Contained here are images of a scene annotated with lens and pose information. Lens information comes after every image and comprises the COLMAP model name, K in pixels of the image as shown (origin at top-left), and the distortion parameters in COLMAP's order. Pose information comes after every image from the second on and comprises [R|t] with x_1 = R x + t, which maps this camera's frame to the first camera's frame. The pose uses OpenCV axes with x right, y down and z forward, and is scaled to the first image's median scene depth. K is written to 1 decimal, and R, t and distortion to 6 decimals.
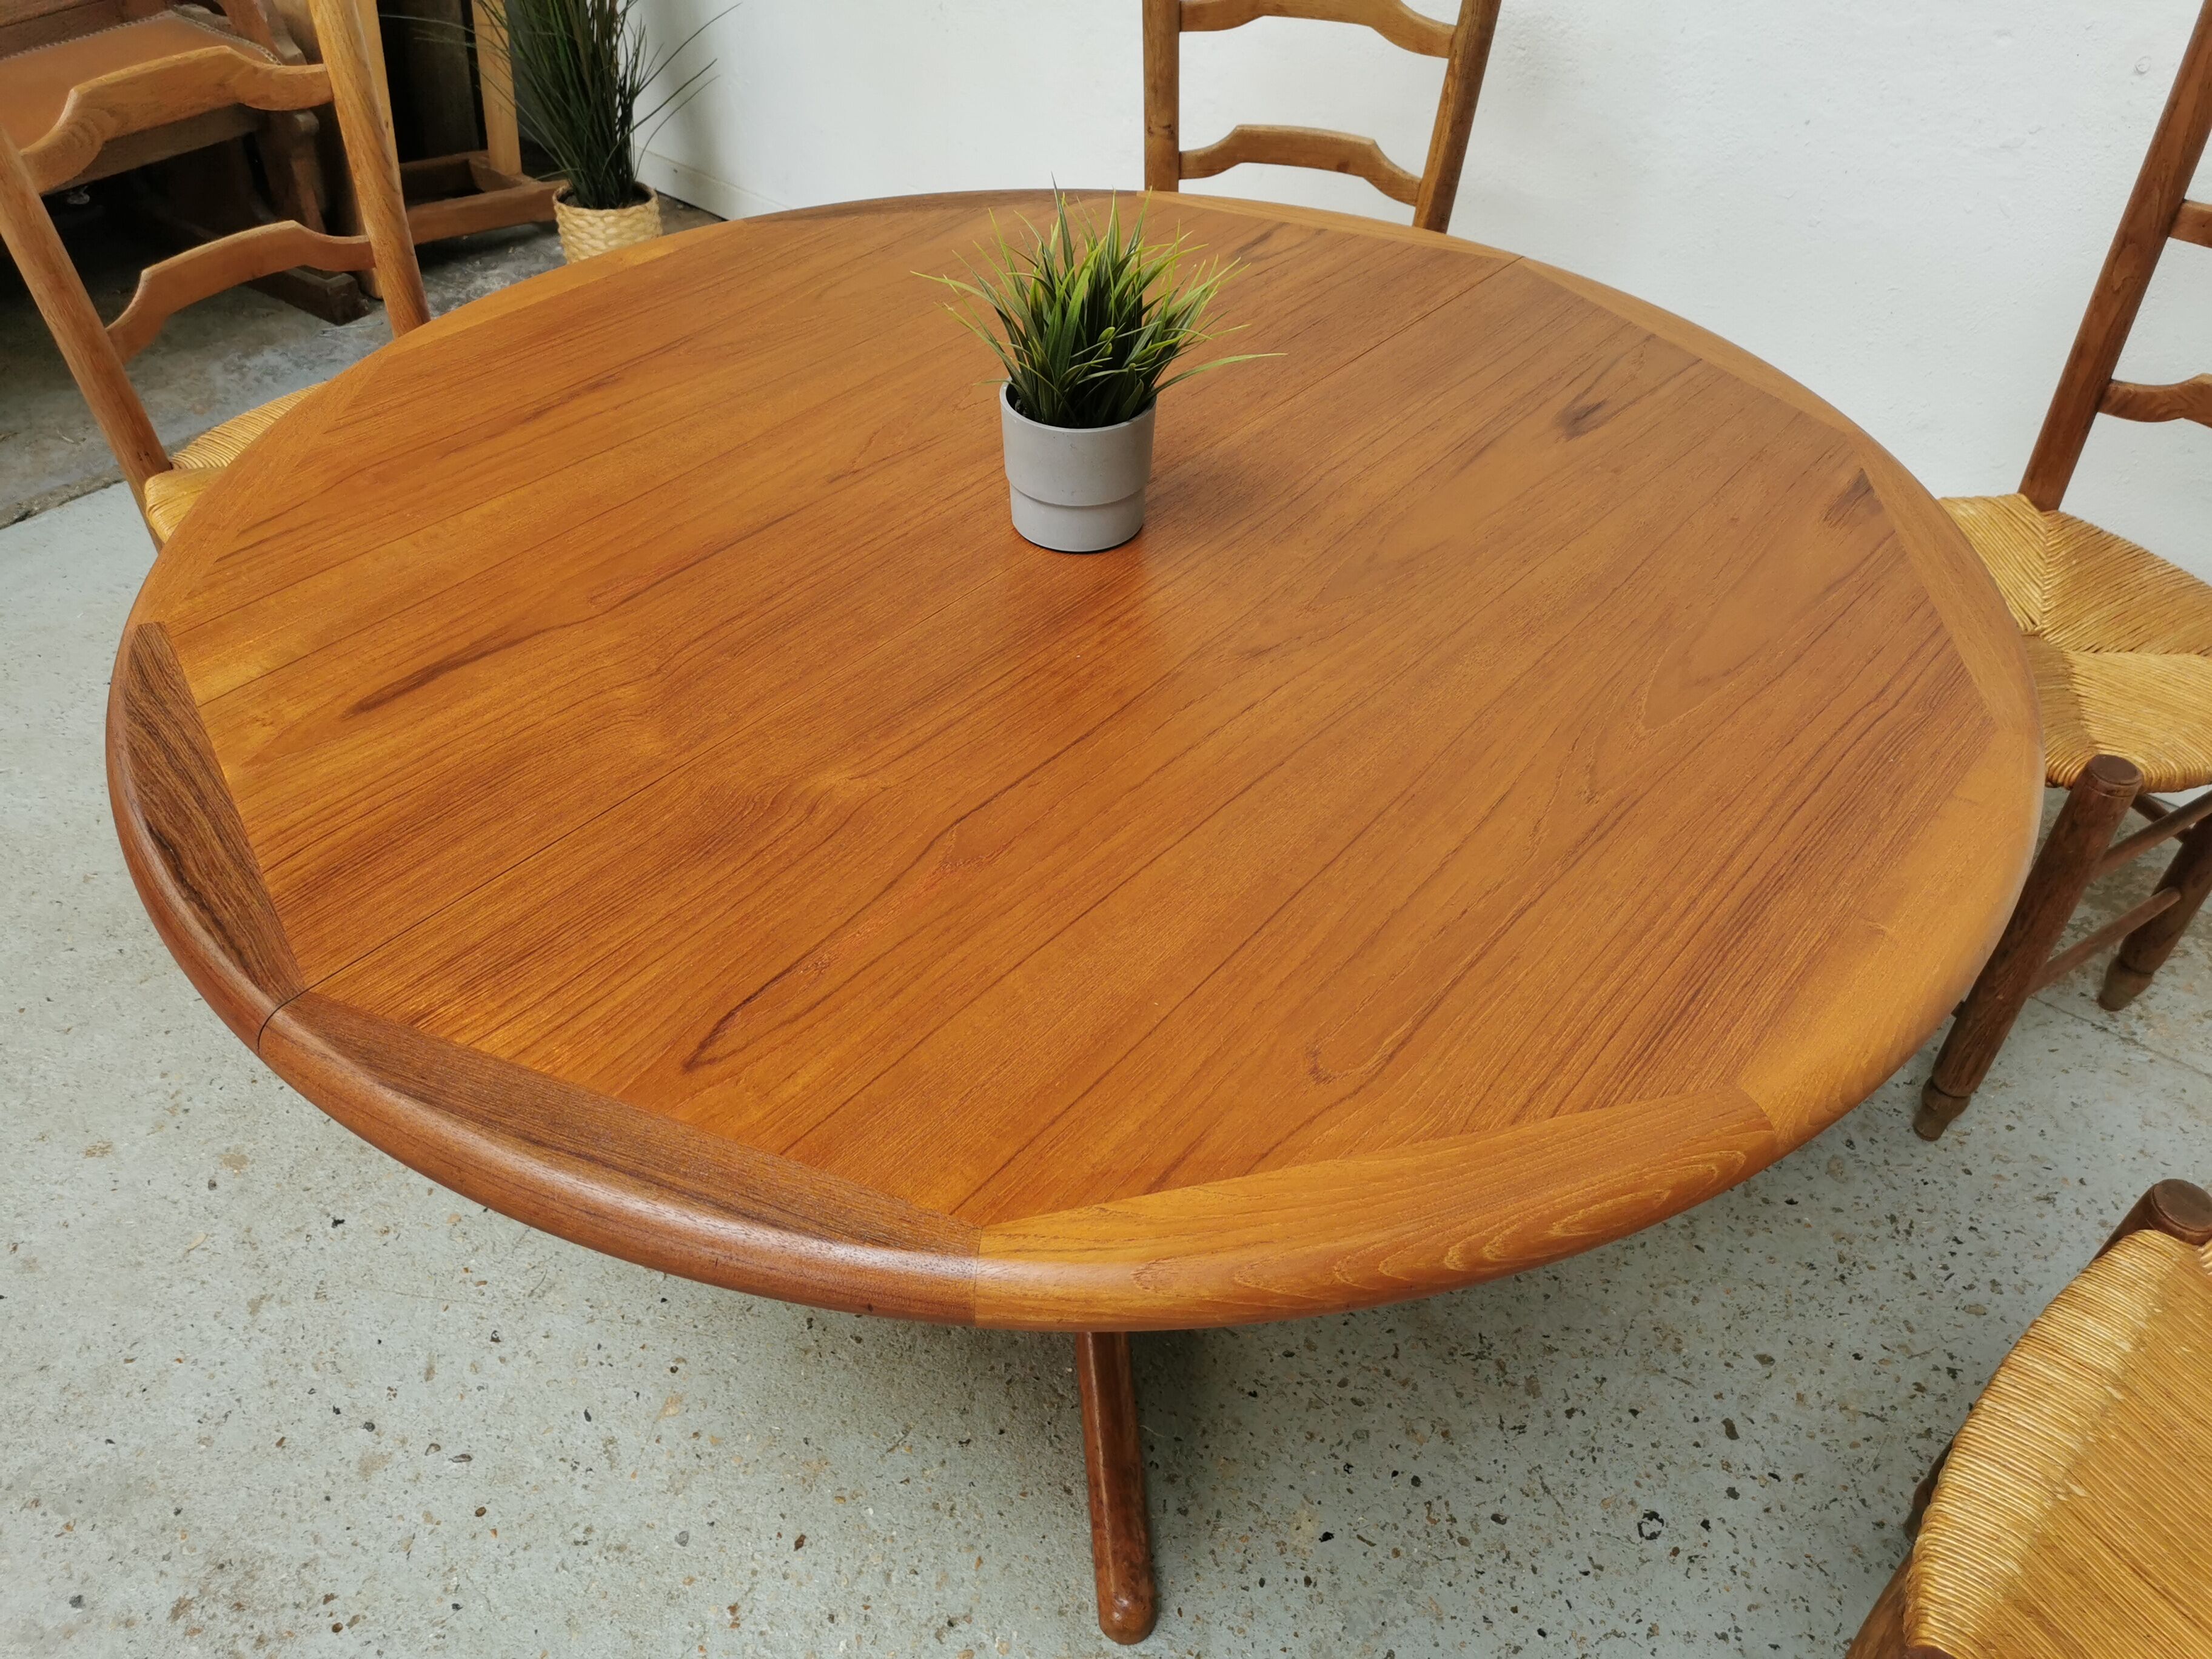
lens RADIAL K [[1712.9, 0, 1101.0], [0, 1712.9, 831.3], [0, 0, 1]] dist [0.058289, -0.059322]
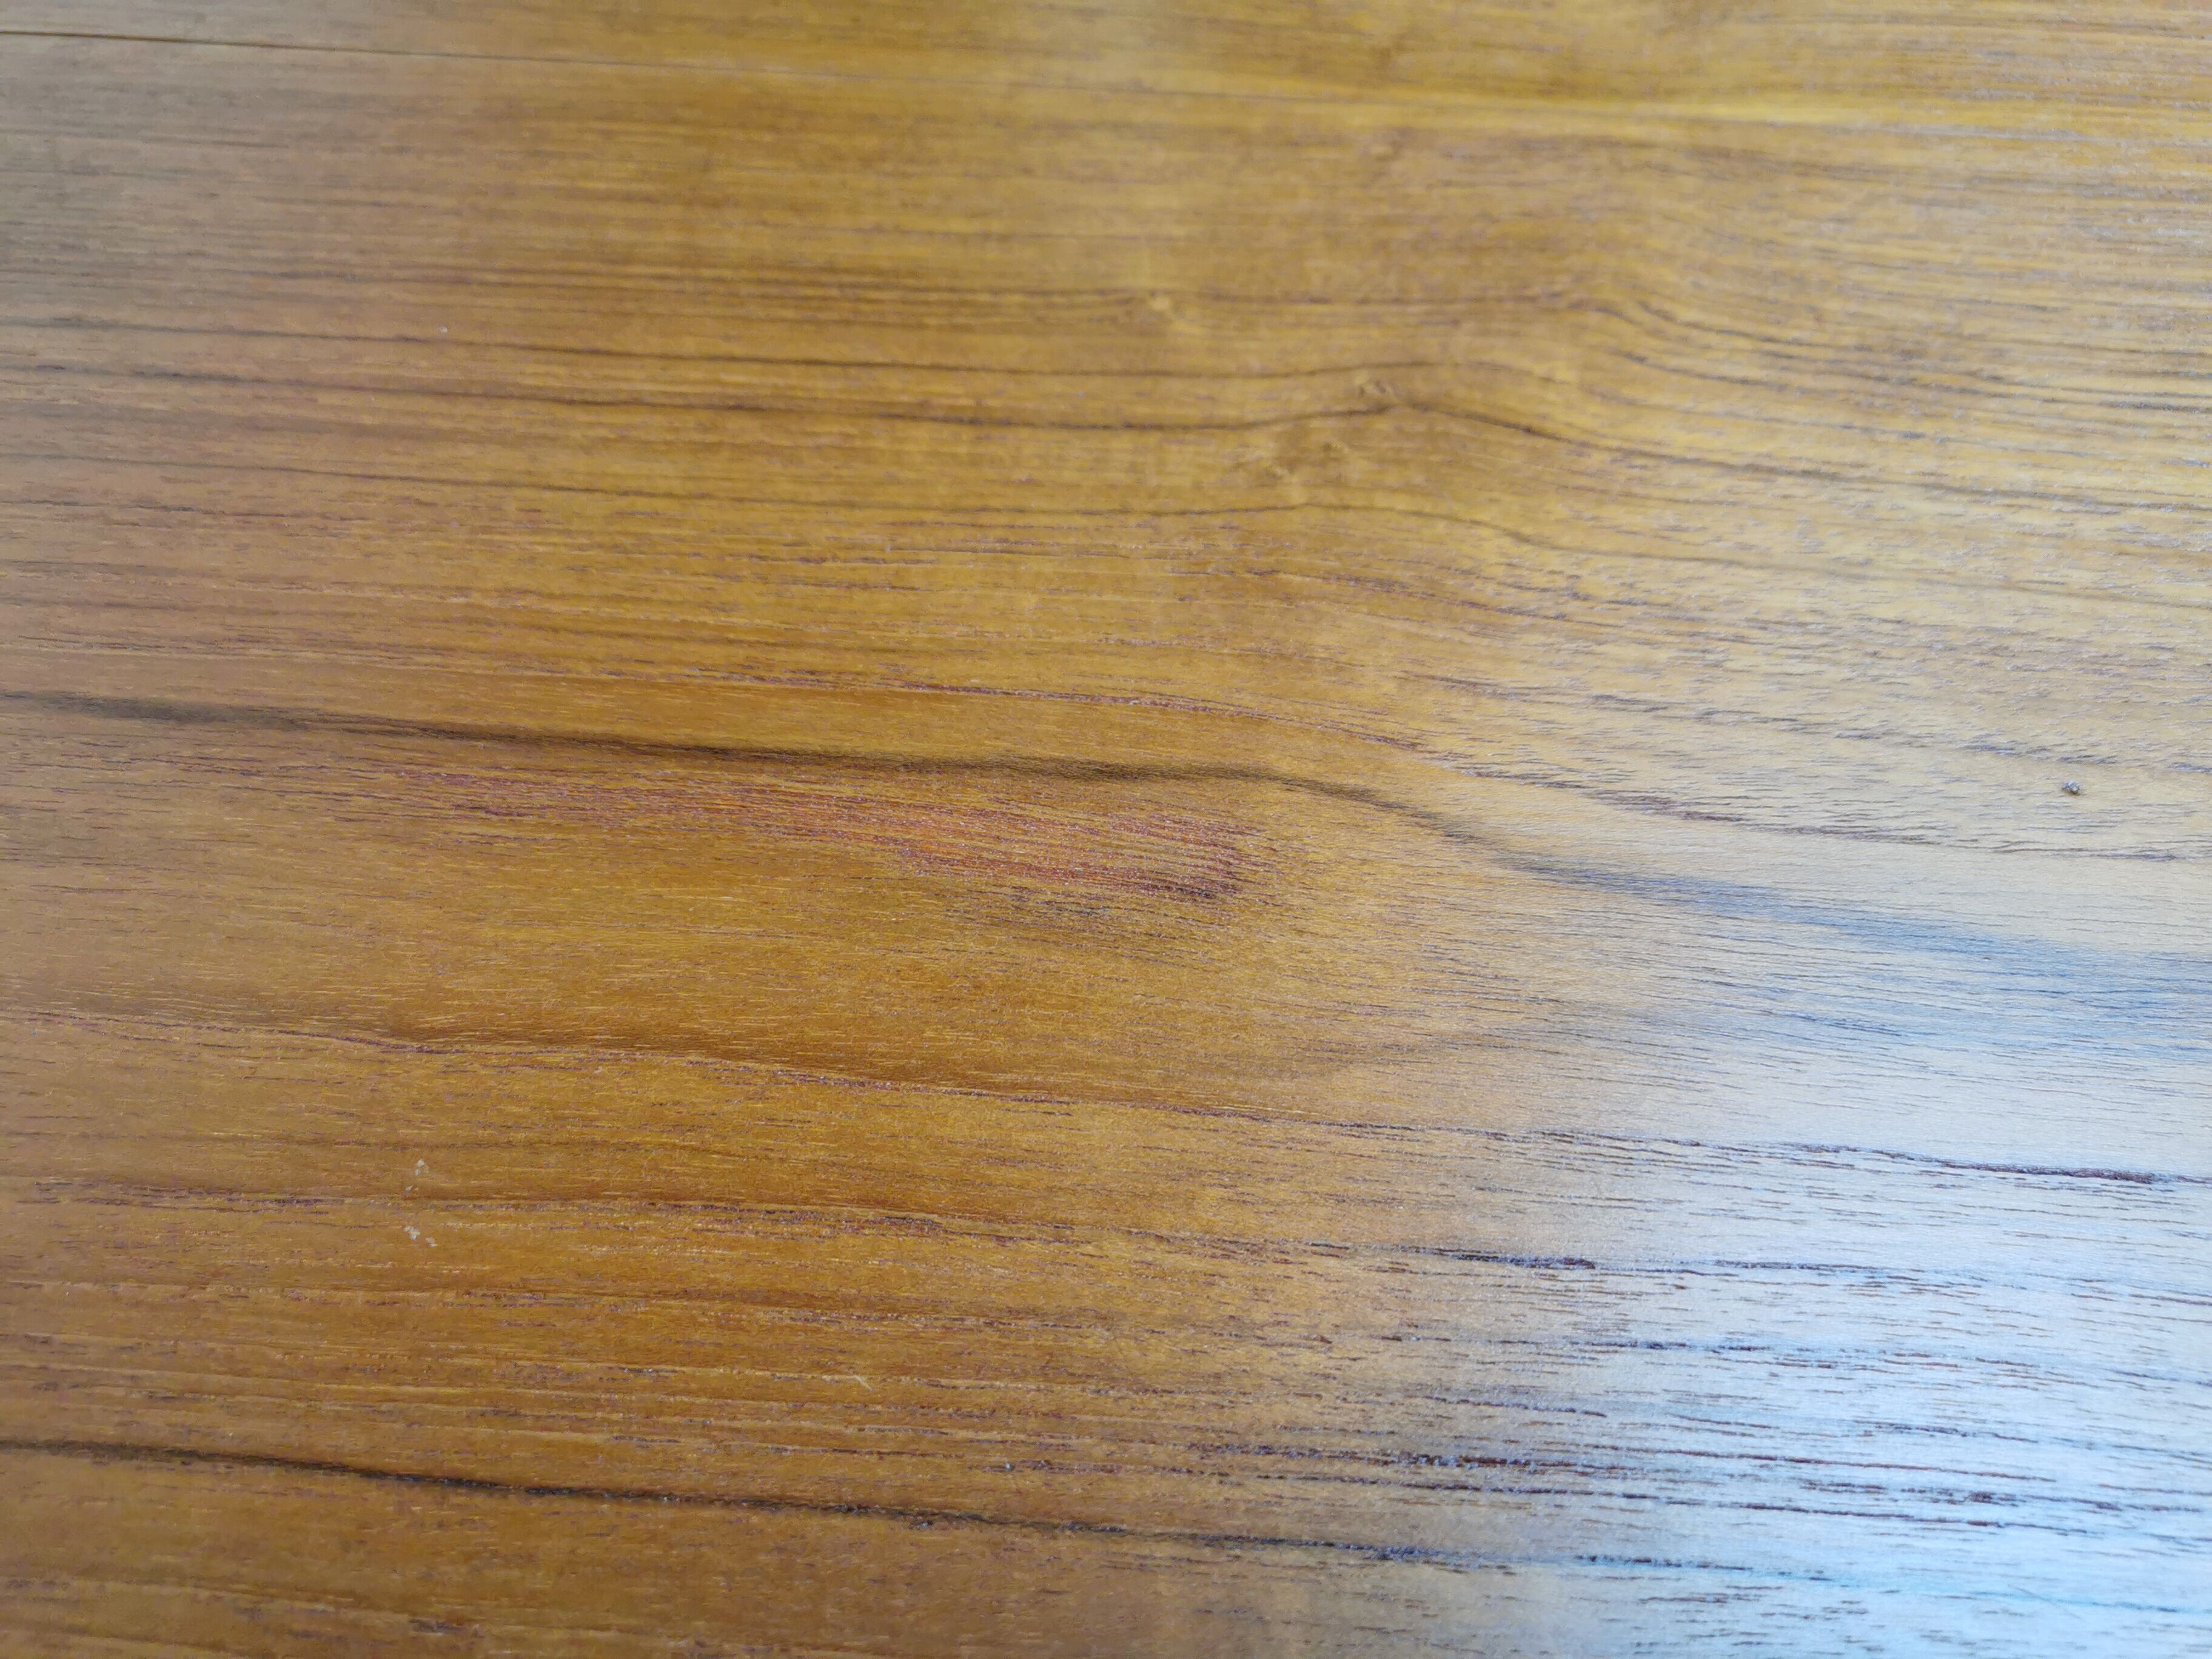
lens RADIAL K [[1712.9, 0, 1065.3], [0, 1712.9, 850.6], [0, 0, 1]] dist [0.058289, -0.059322]
pose [[-0.557088, -0.688858, 0.463820, -0.312230], [0.548306, 0.114367, 0.828420, -0.254914], [-0.623710, 0.715818, 0.313992, 0.790554]]
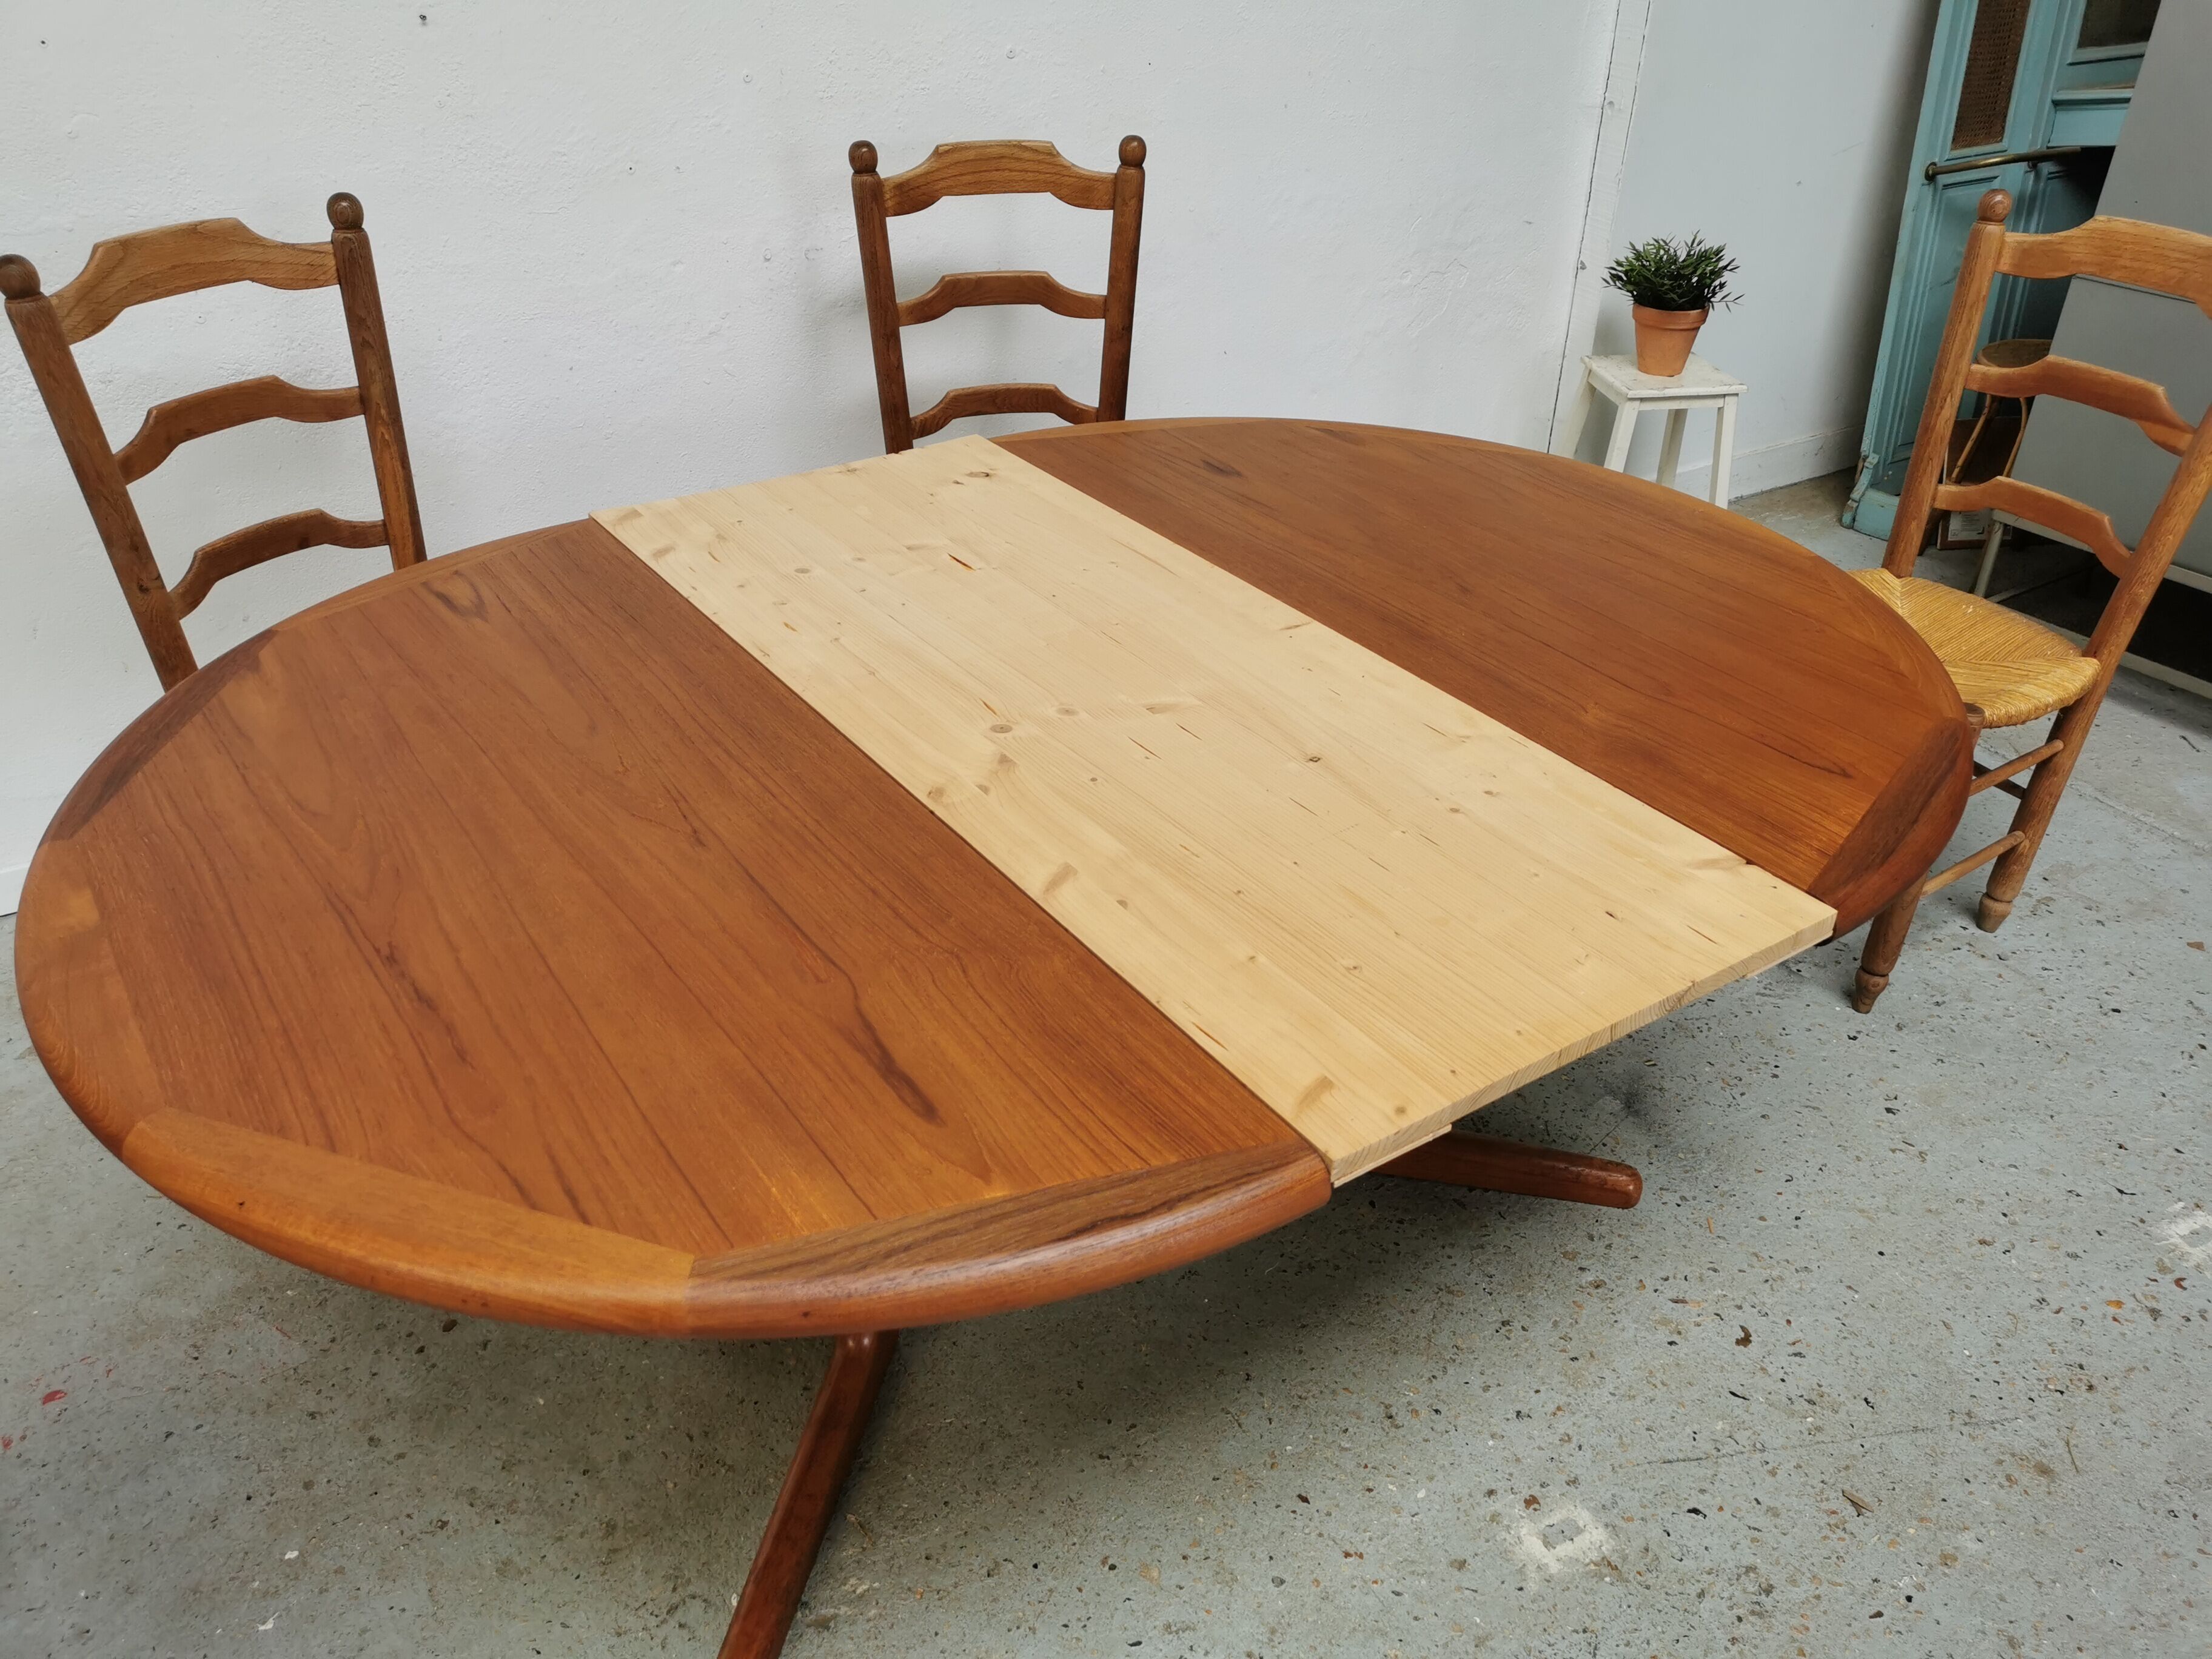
lens RADIAL K [[1712.9, 0, 1117.5], [0, 1712.9, 817.1], [0, 0, 1]] dist [0.058289, -0.059322]
pose [[0.309366, -0.510454, 0.802328, -0.978115], [0.613545, 0.751758, 0.241706, -0.335517], [-0.726536, 0.417489, 0.545755, 0.238614]]
